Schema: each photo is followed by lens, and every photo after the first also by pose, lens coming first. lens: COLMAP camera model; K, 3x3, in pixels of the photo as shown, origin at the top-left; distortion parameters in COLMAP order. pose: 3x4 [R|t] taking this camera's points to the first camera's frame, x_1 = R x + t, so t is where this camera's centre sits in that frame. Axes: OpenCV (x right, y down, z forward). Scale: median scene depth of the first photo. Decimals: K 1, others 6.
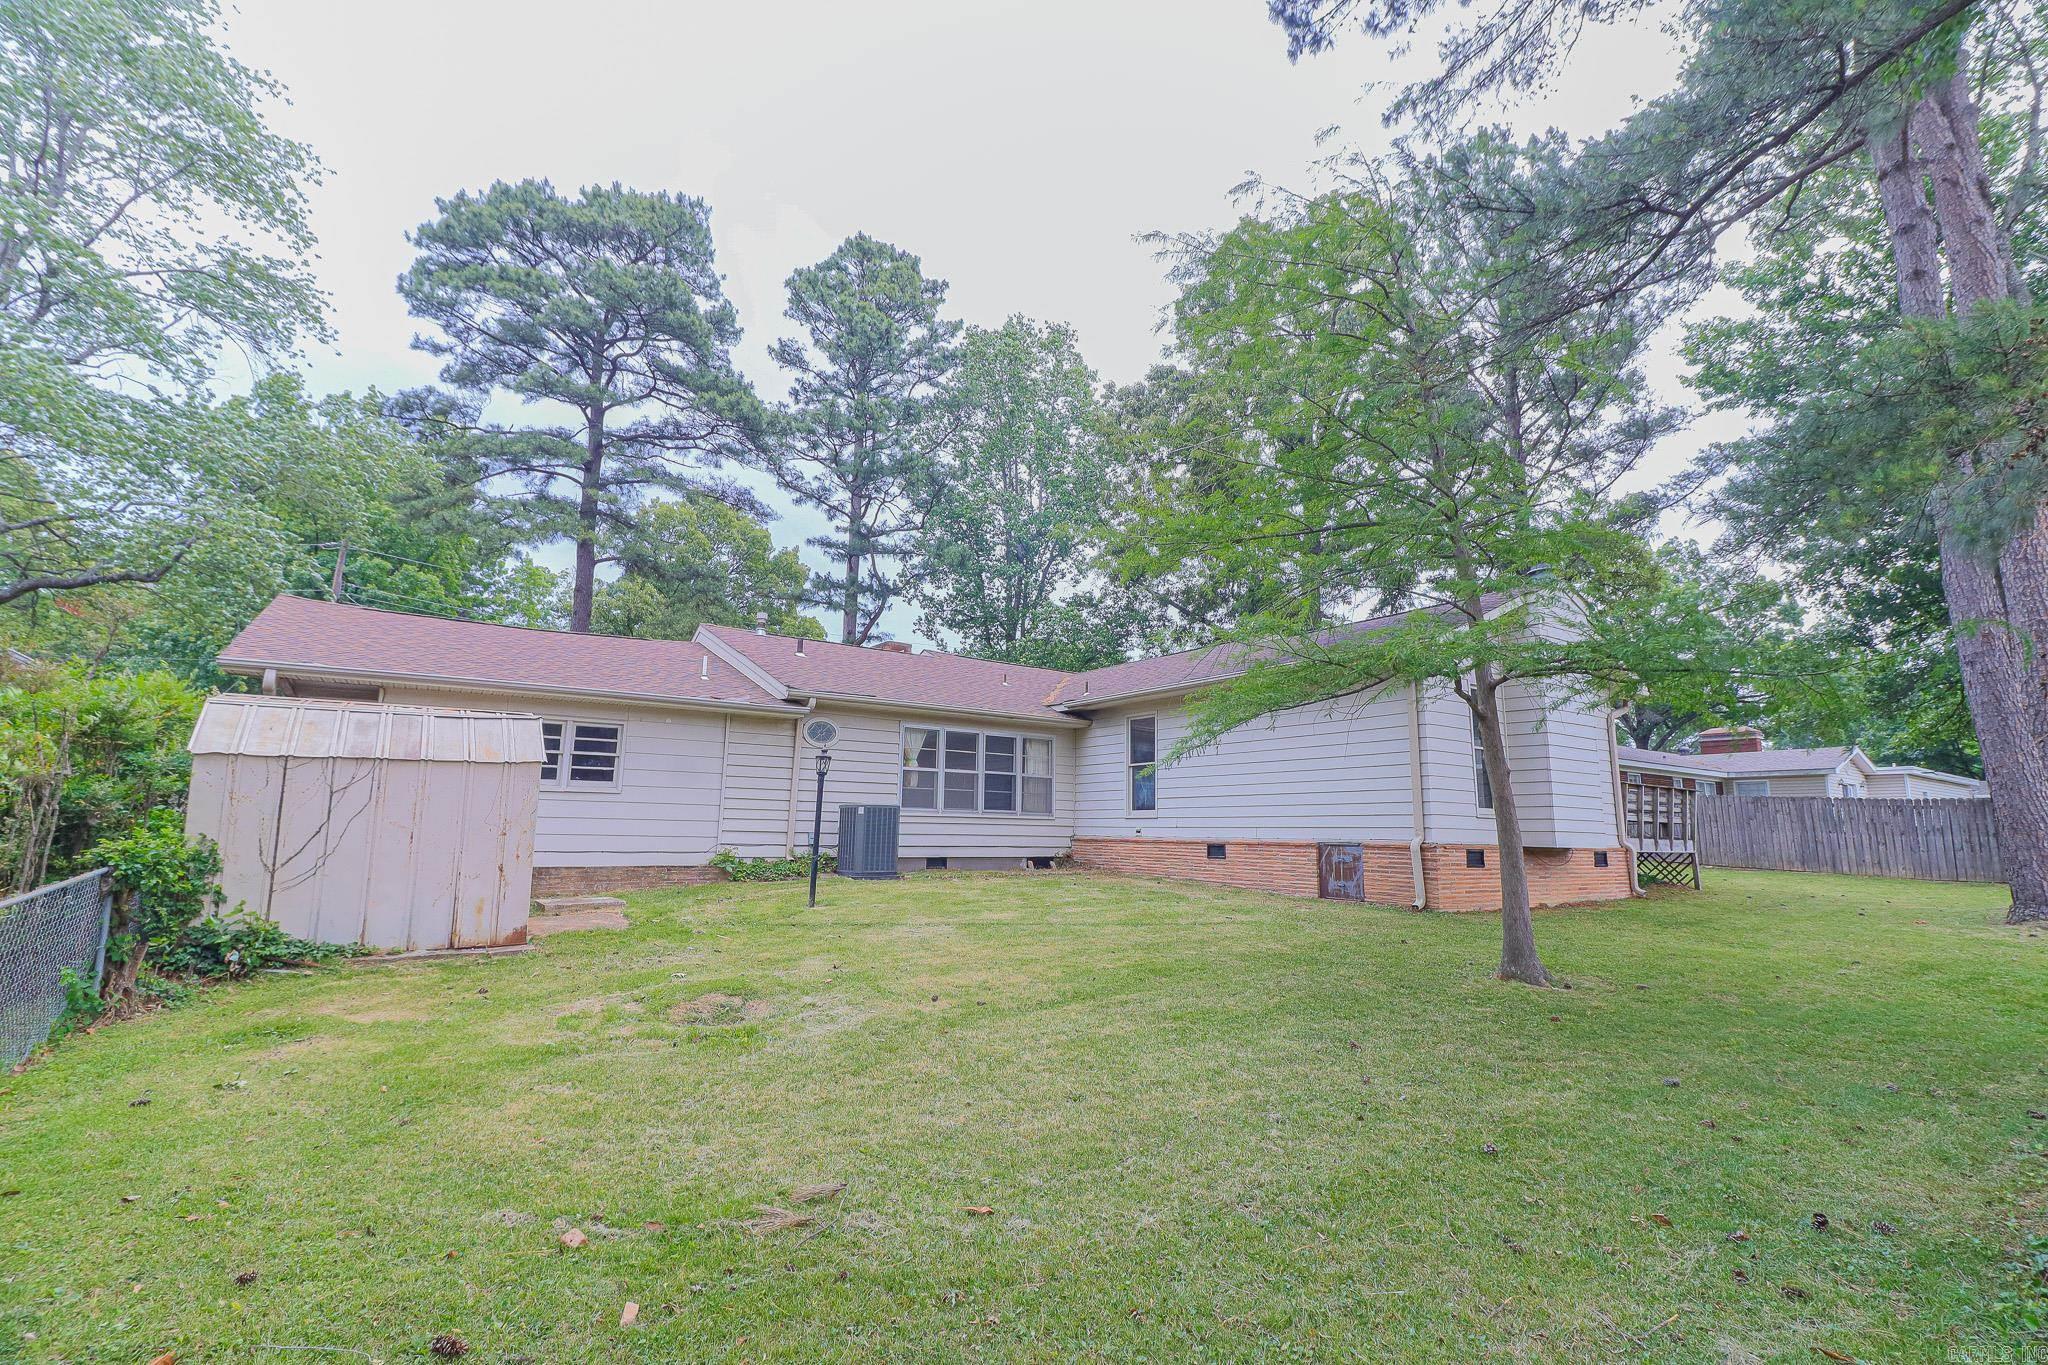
lens RADIAL K [[950.5, 0, 1032.2], [0, 950.5, 691.4], [0, 0, 1]] dist [0.012796, -0.000187]
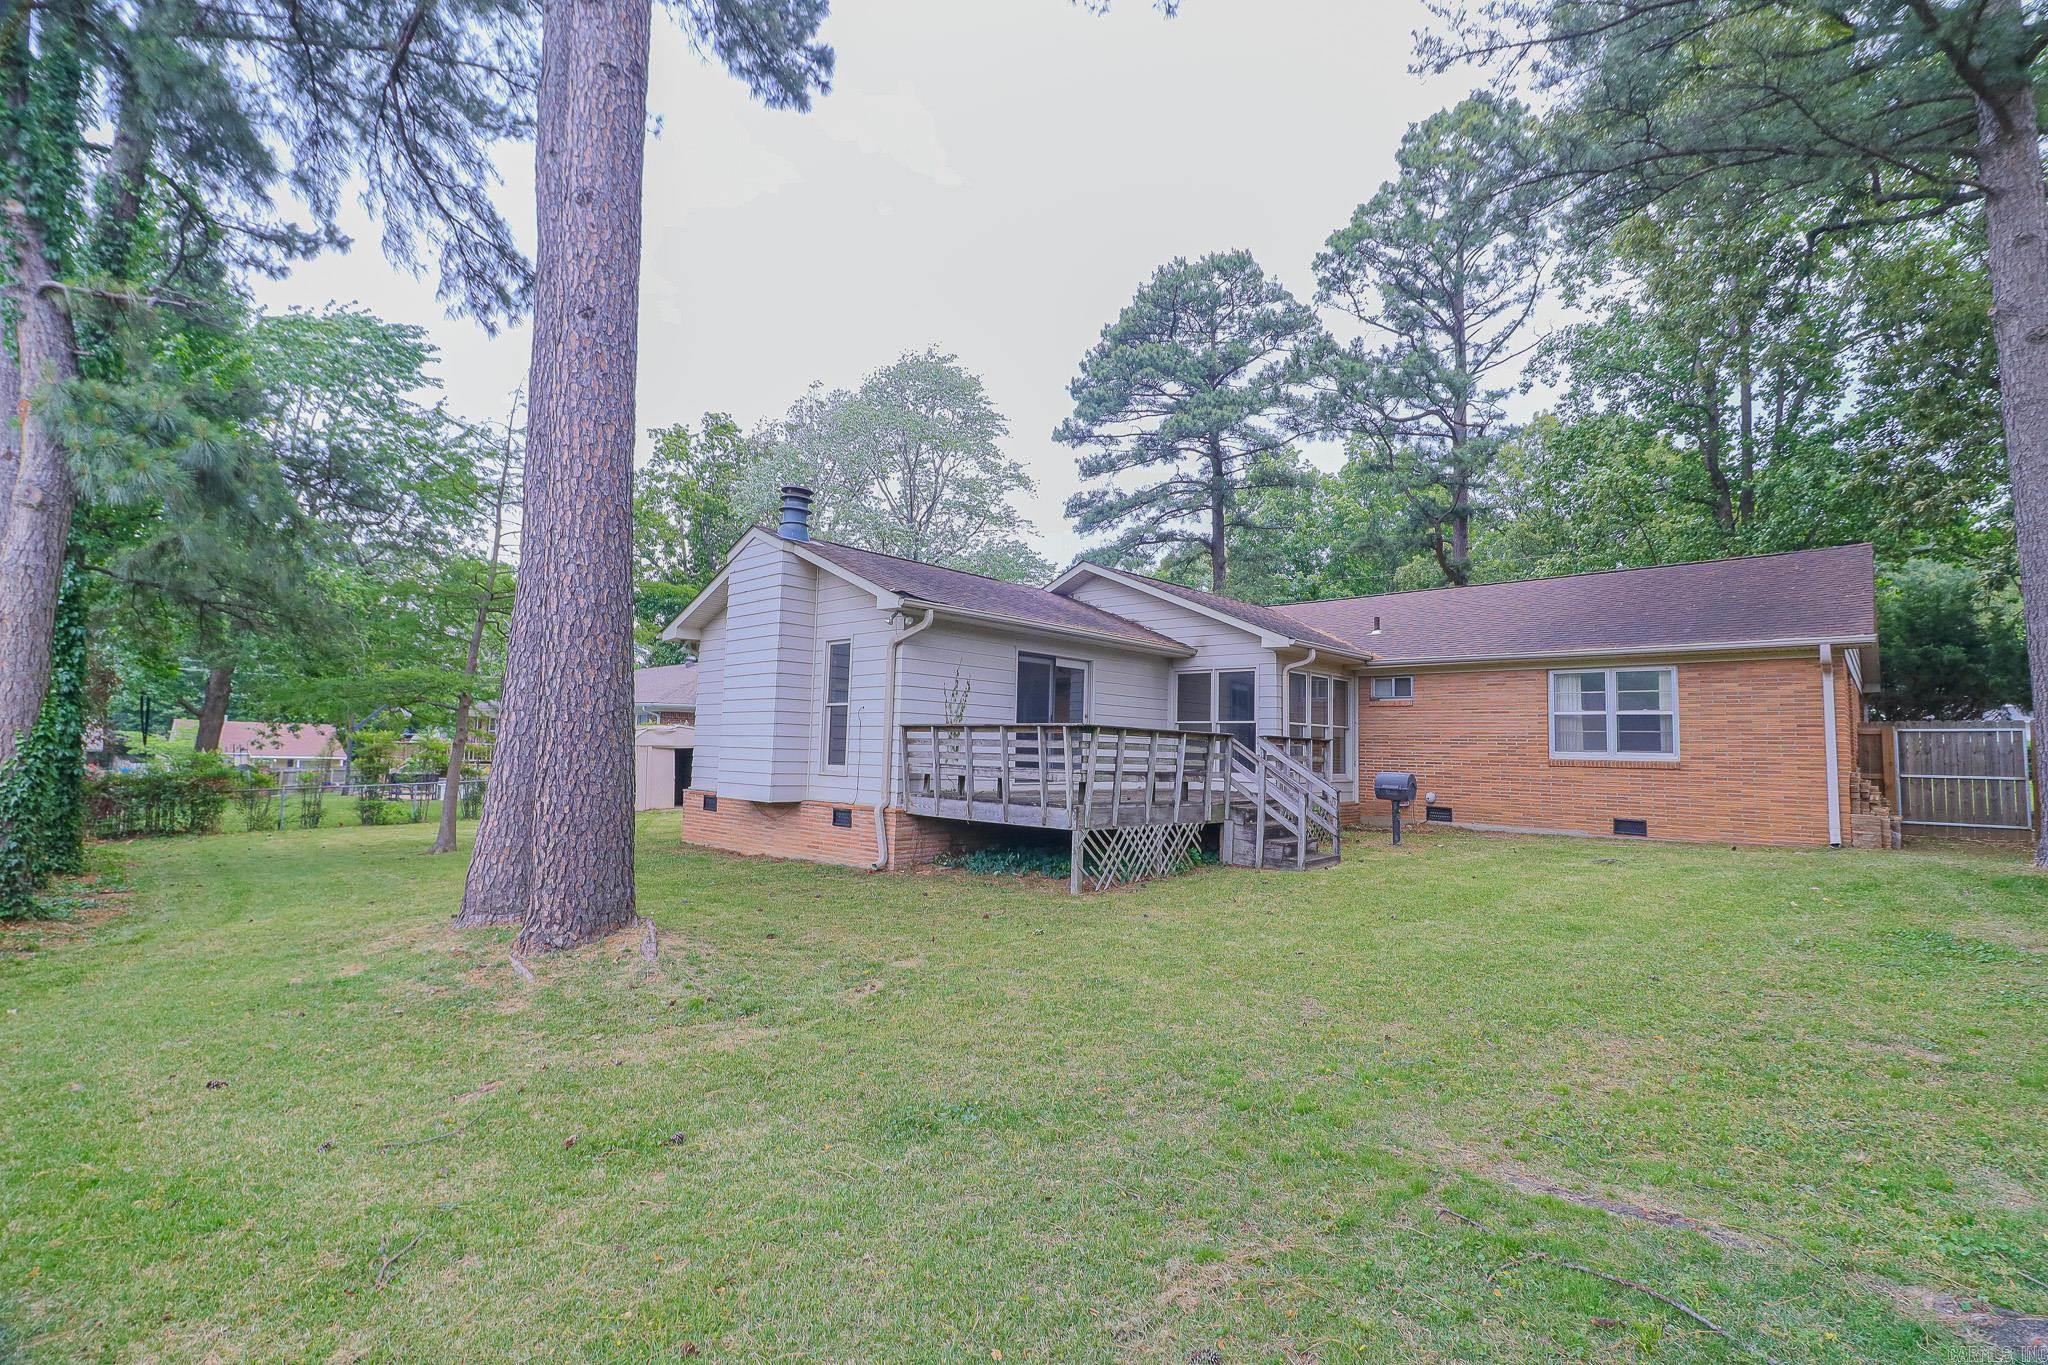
lens RADIAL K [[950.5, 0, 1032.2], [0, 950.5, 691.4], [0, 0, 1]] dist [0.012796, -0.000187]
pose [[0.182028, -0.072463, -0.980620, 1.487652], [0.127287, 0.990626, -0.049575, 0.127893], [0.975020, -0.115796, 0.189546, 1.024946]]
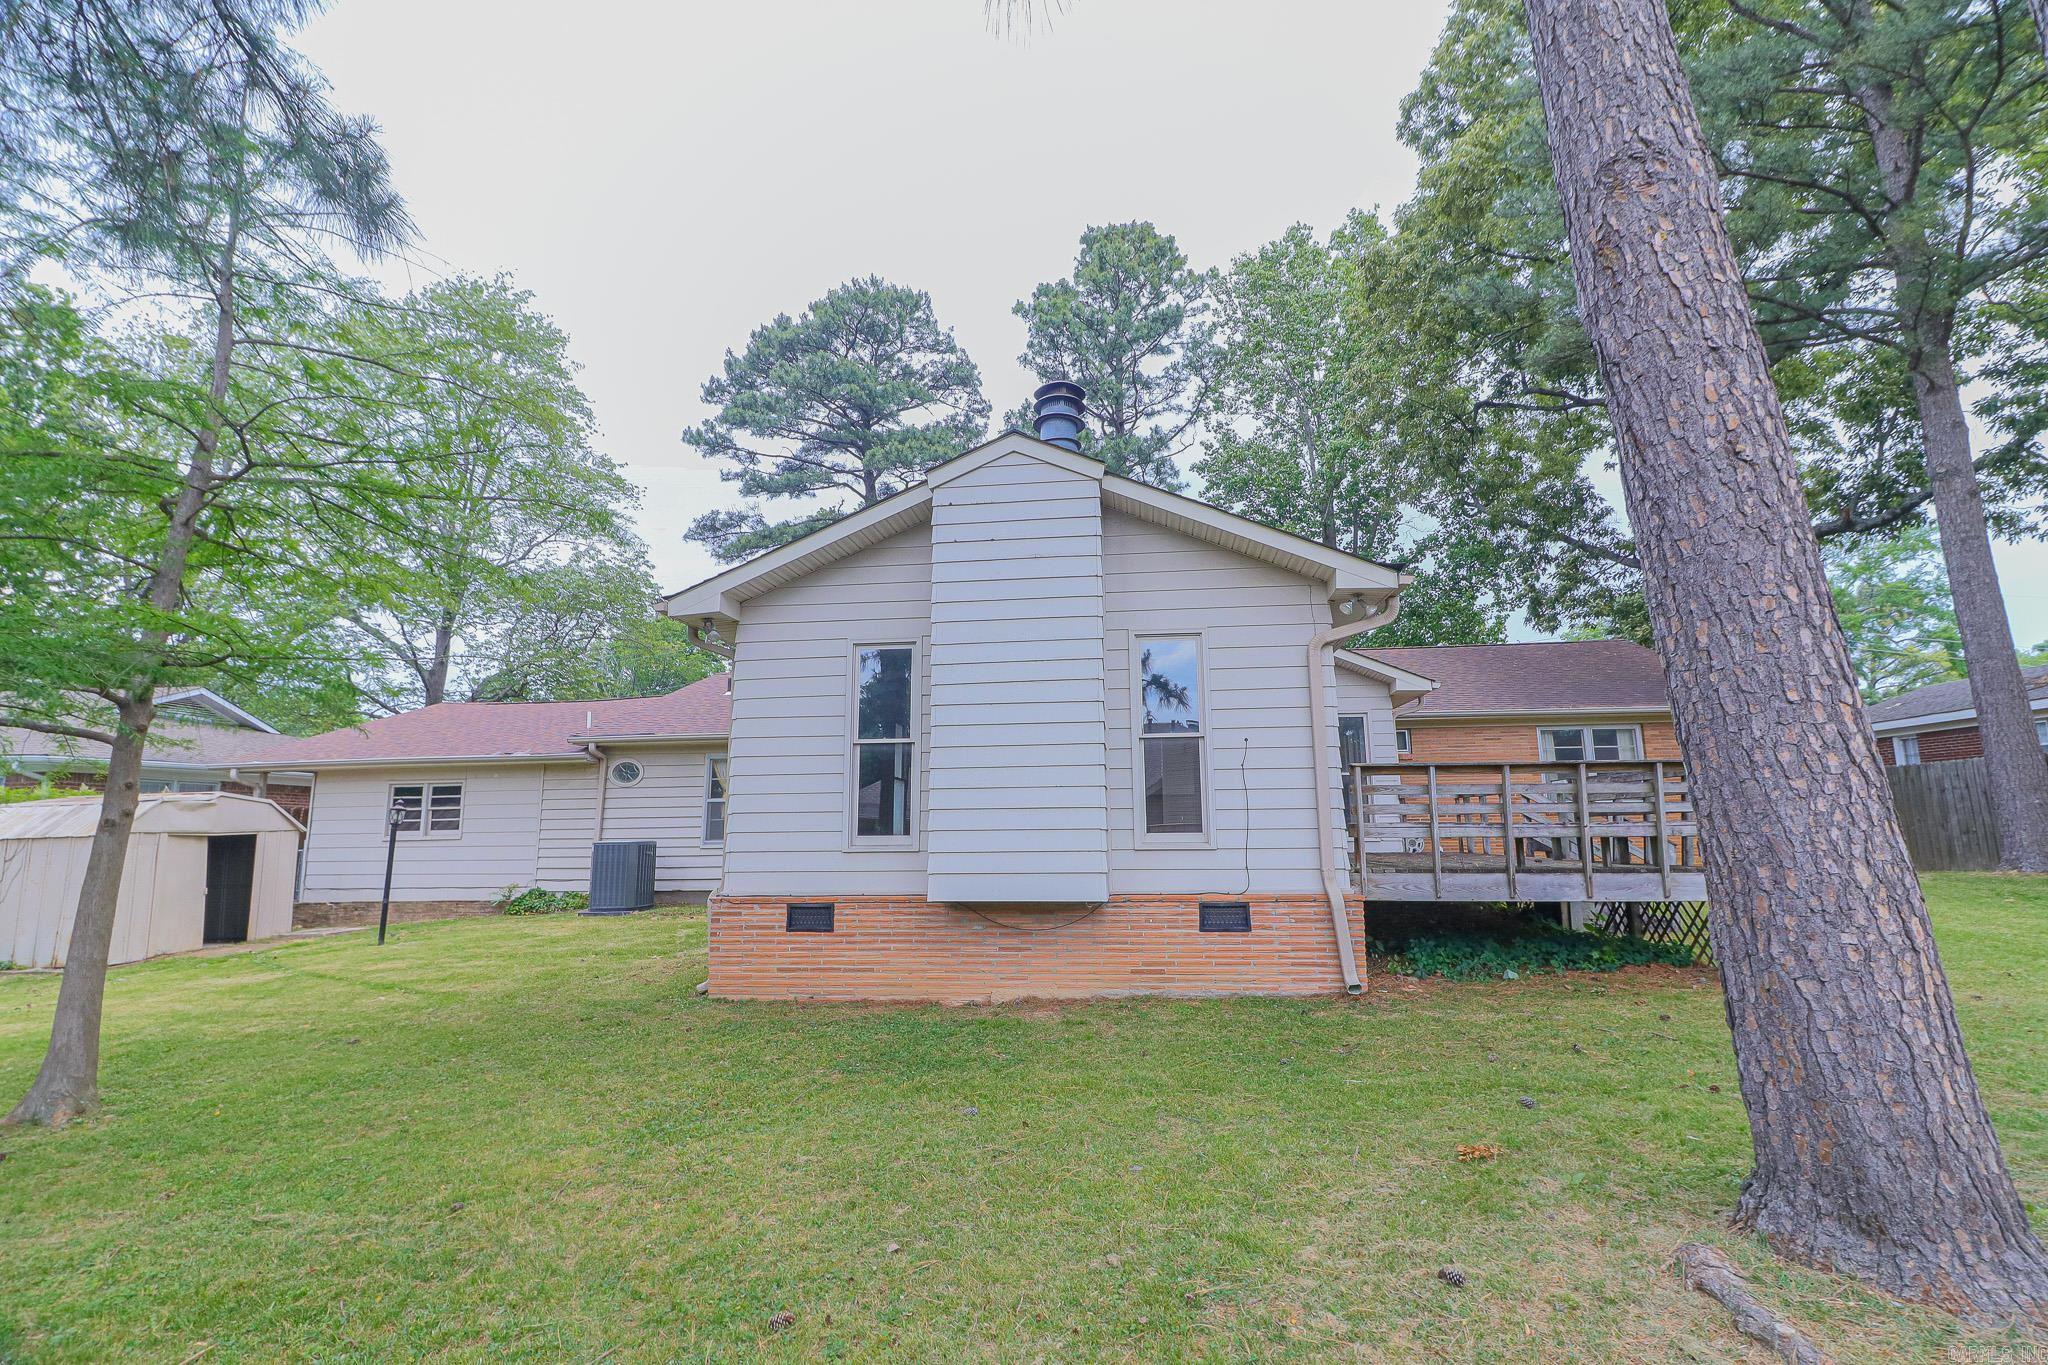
lens RADIAL K [[950.5, 0, 1032.2], [0, 950.5, 691.4], [0, 0, 1]] dist [0.012796, -0.000187]
pose [[0.746132, -0.122380, -0.654454, 0.862365], [0.123012, 0.991378, -0.045139, 0.059846], [0.654335, -0.046826, 0.754753, 0.522542]]
